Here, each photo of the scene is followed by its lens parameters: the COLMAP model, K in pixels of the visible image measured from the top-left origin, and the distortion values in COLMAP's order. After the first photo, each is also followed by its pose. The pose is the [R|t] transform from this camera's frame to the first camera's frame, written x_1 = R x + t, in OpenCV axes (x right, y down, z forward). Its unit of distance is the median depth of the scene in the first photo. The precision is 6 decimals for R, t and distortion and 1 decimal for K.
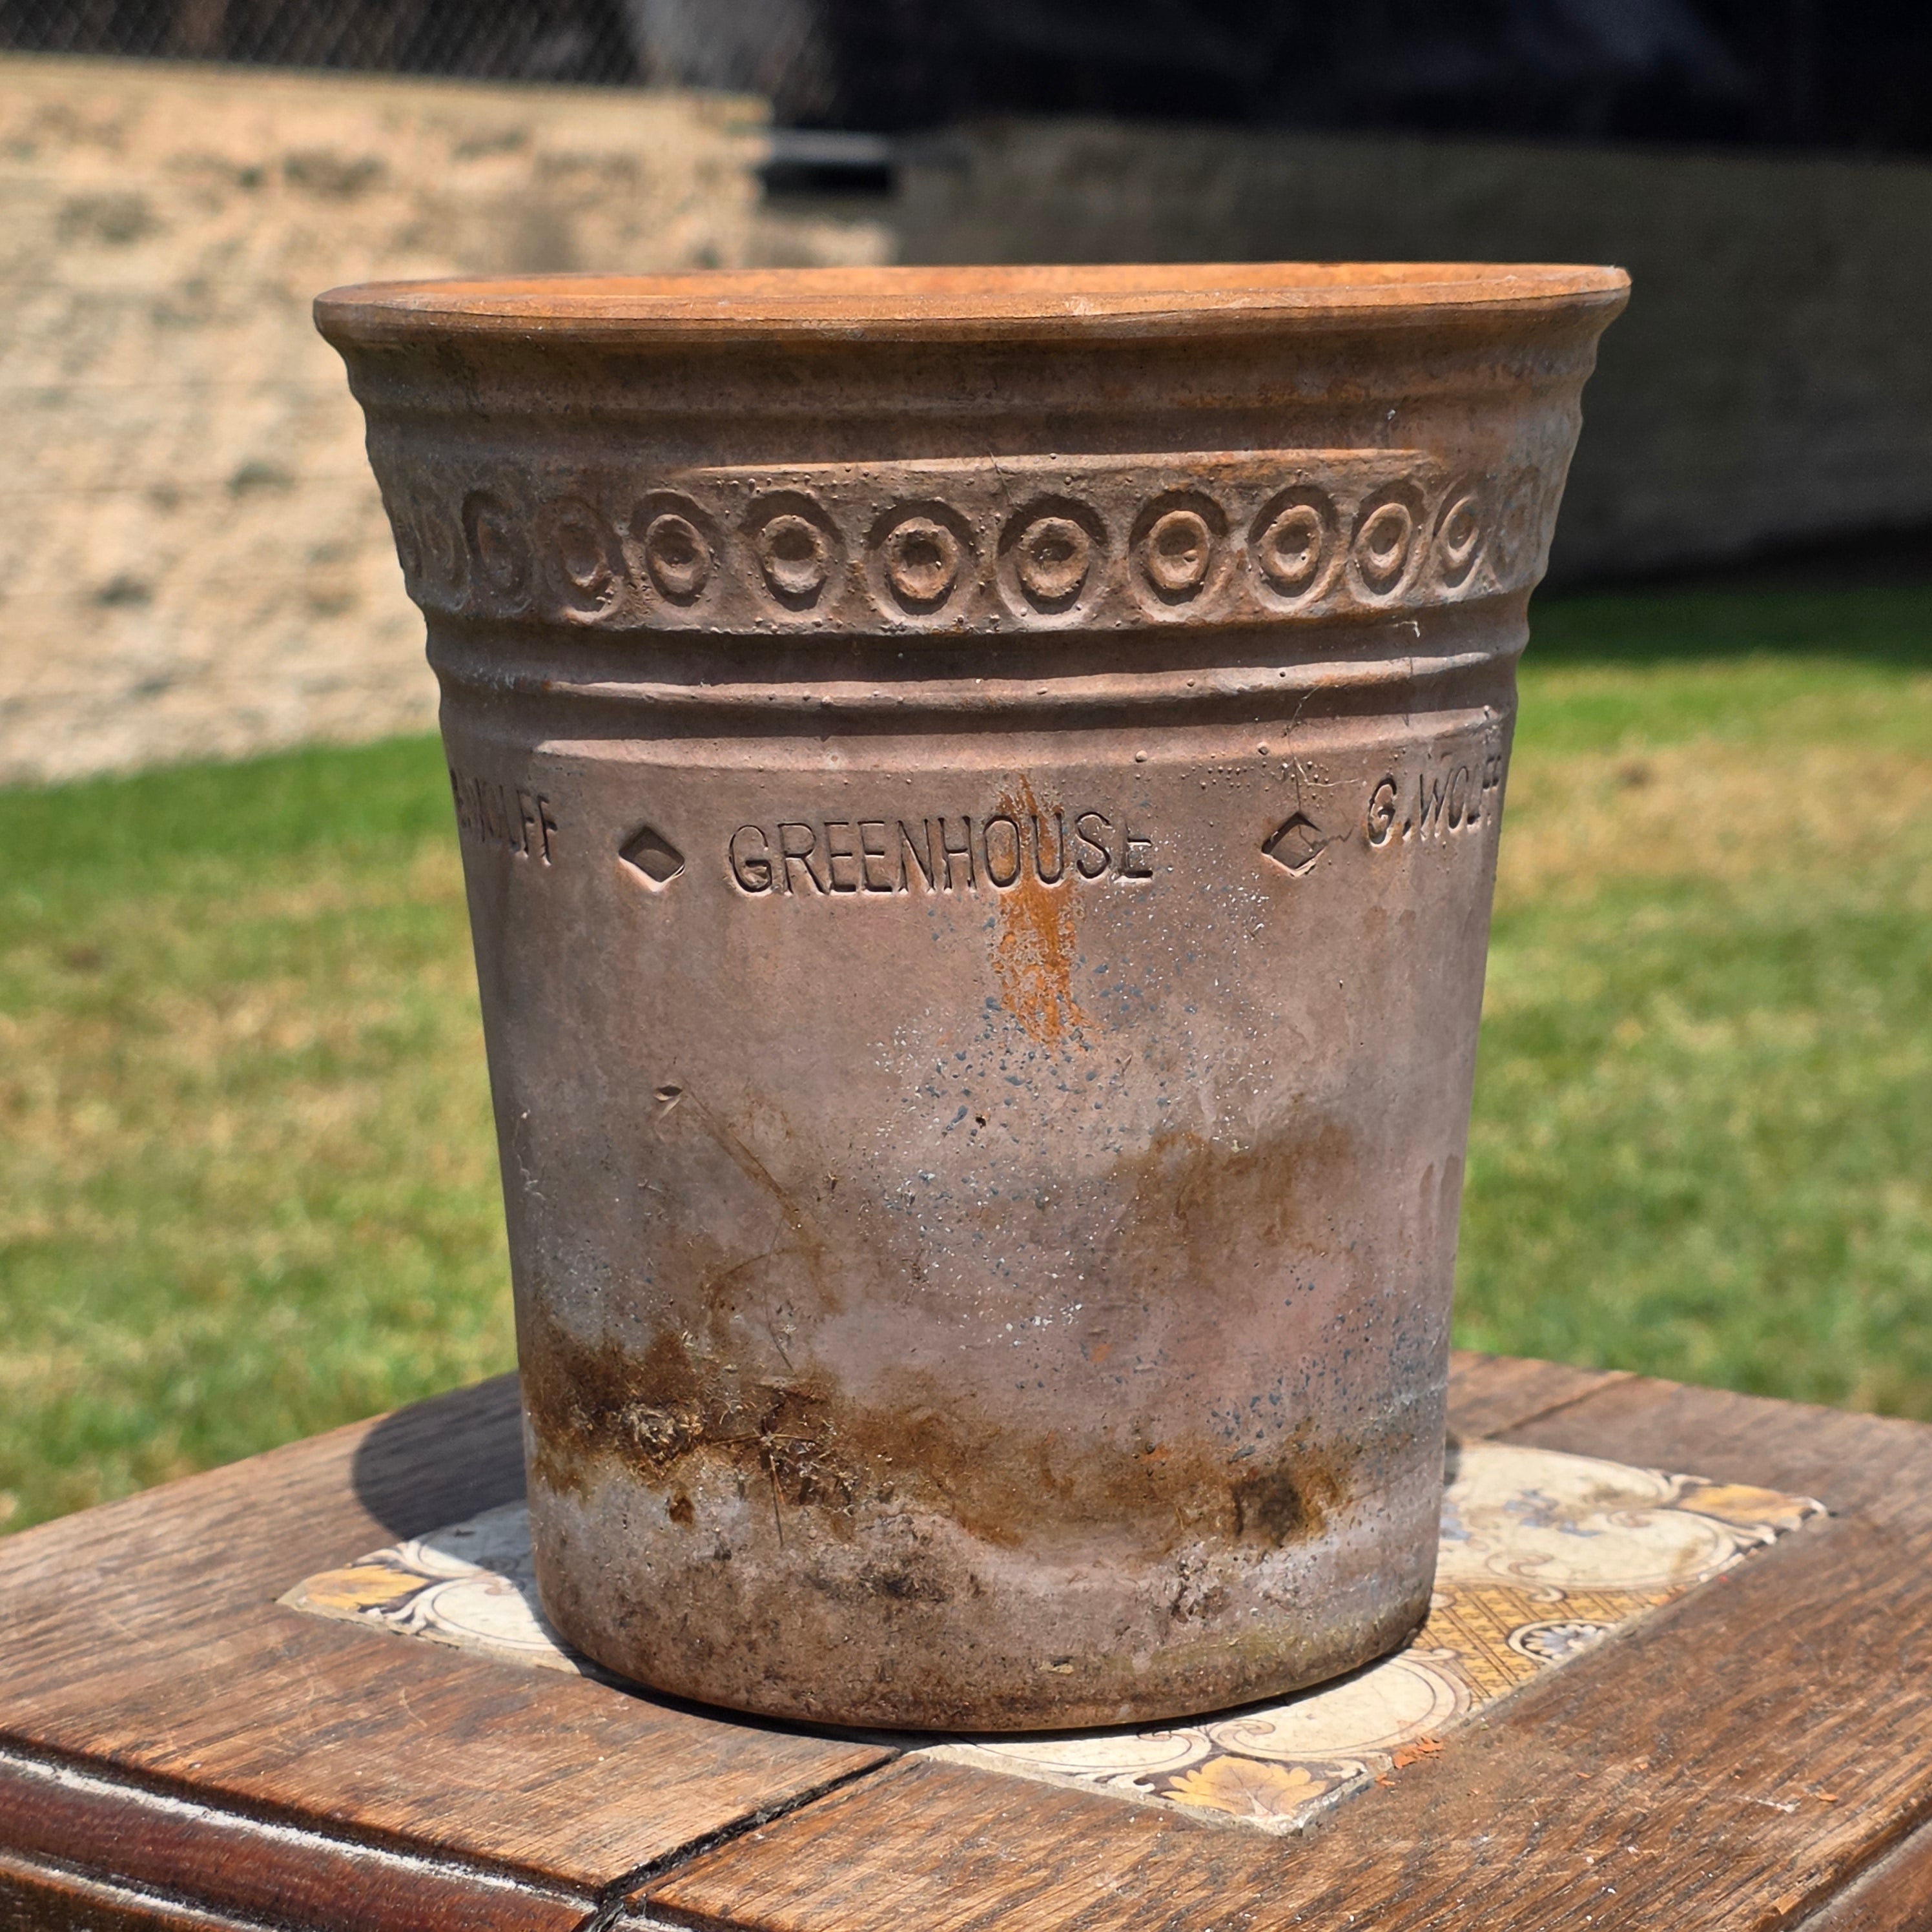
lens RADIAL K [[4538.8, 0, 943.4], [0, 4538.8, 908.1], [0, 0, 1]] dist [0.108547, 0.000000]
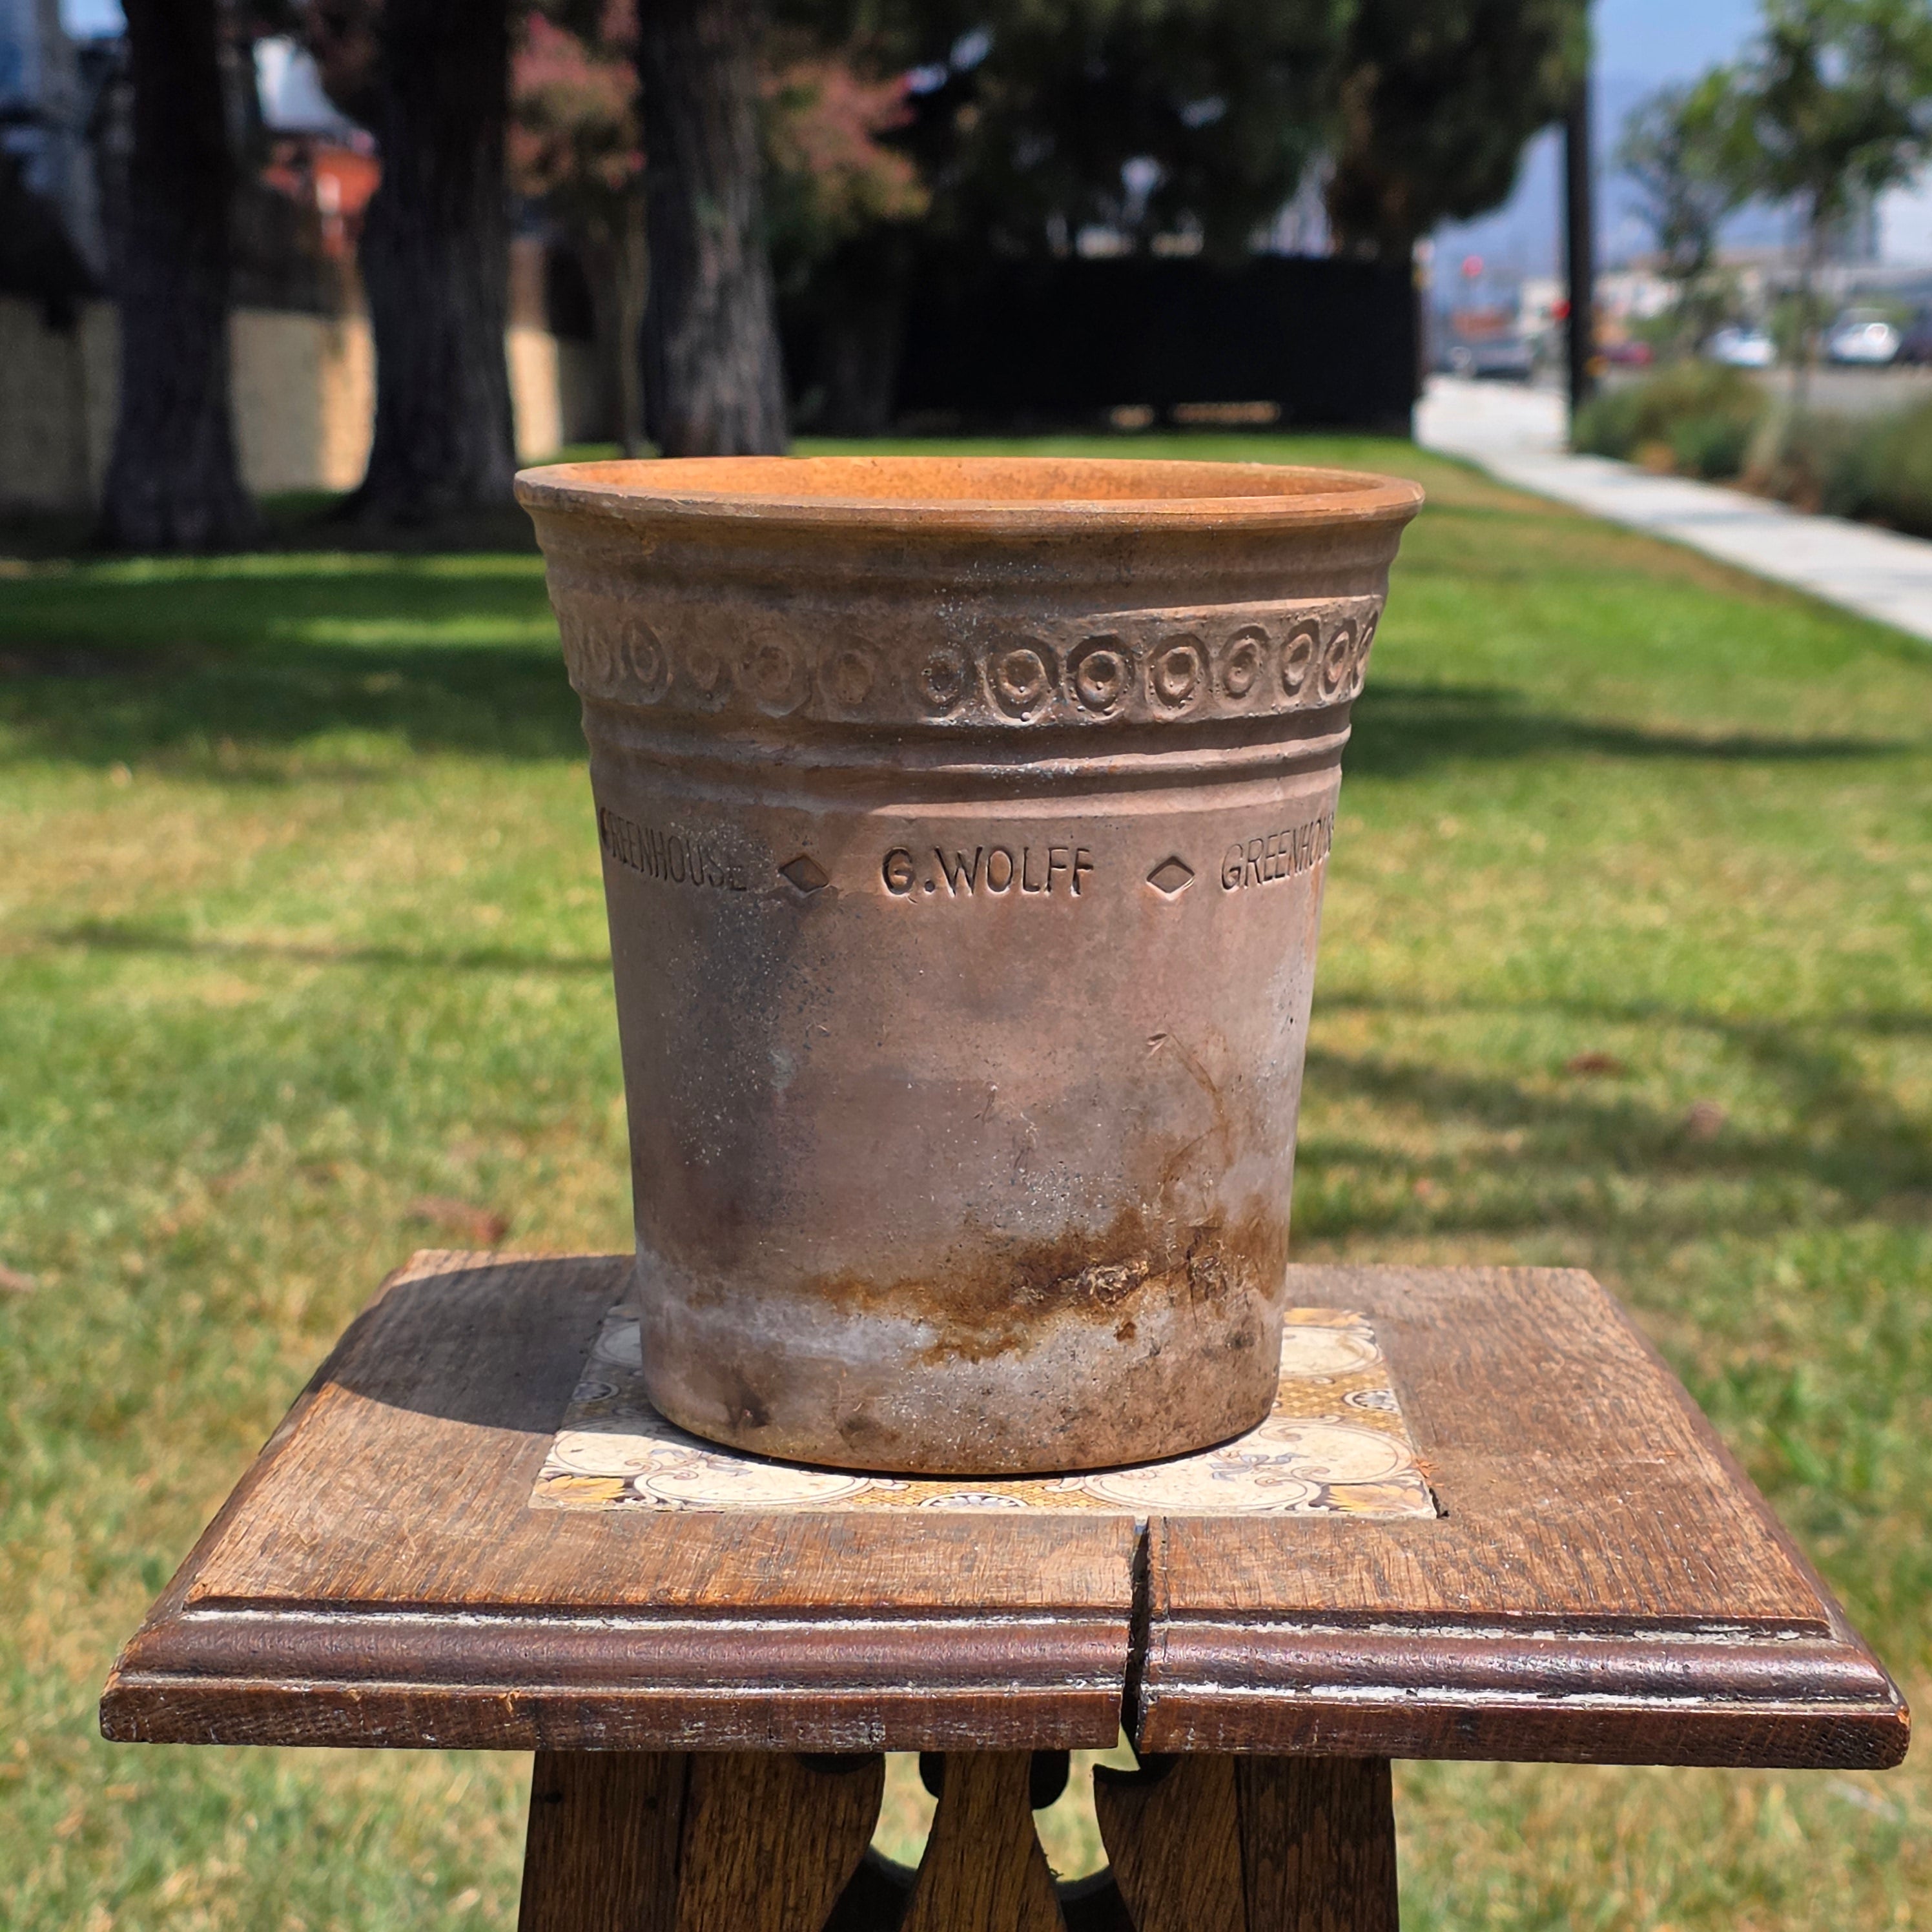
lens RADIAL K [[4538.8, 0, 963.1], [0, 4538.8, 975.5], [0, 0, 1]] dist [0.108547, 0.000000]
pose [[0.402291, -0.130399, 0.906178, -1.402342], [0.127927, 0.988100, 0.085395, -0.111814], [-0.906530, 0.081571, 0.414186, 0.449406]]
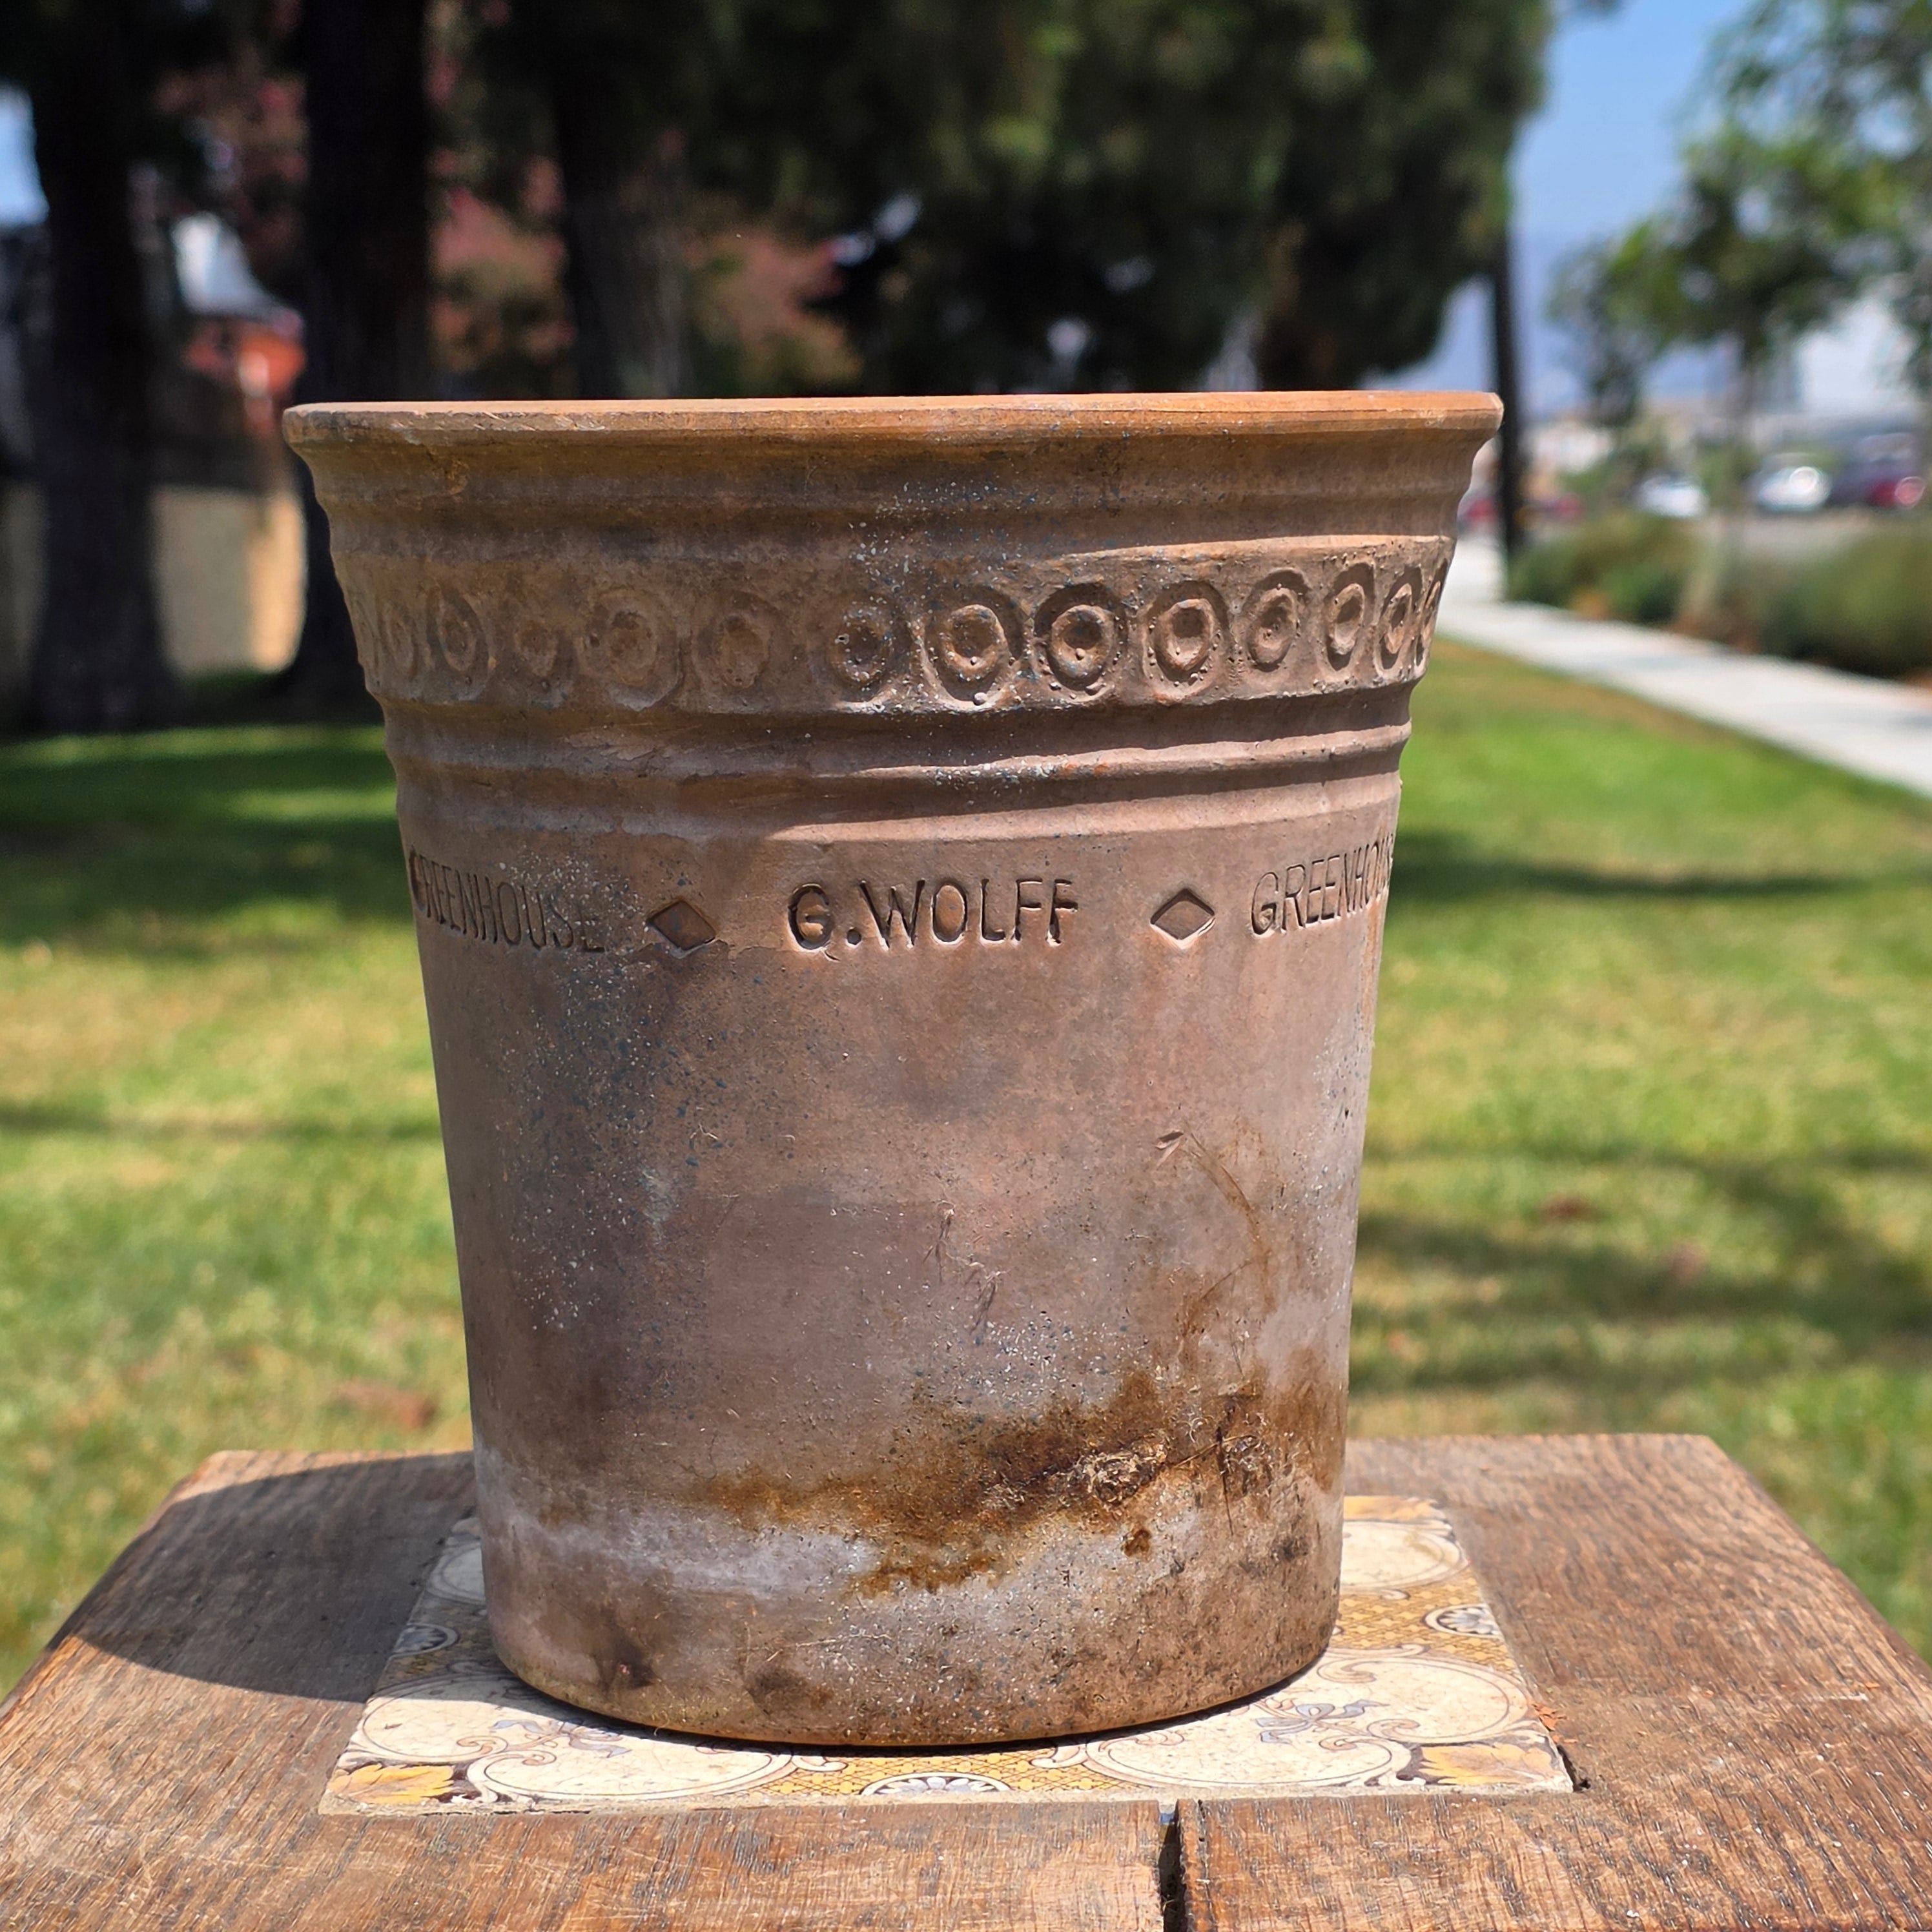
lens RADIAL K [[4538.8, 0, 1003.9], [0, 4538.8, 927.2], [0, 0, 1]] dist [0.108547, 0.000000]
pose [[0.380418, -0.097369, 0.919675, -1.052104], [0.151940, 0.987510, 0.041703, -0.059200], [-0.912248, 0.123871, 0.390460, 0.610400]]
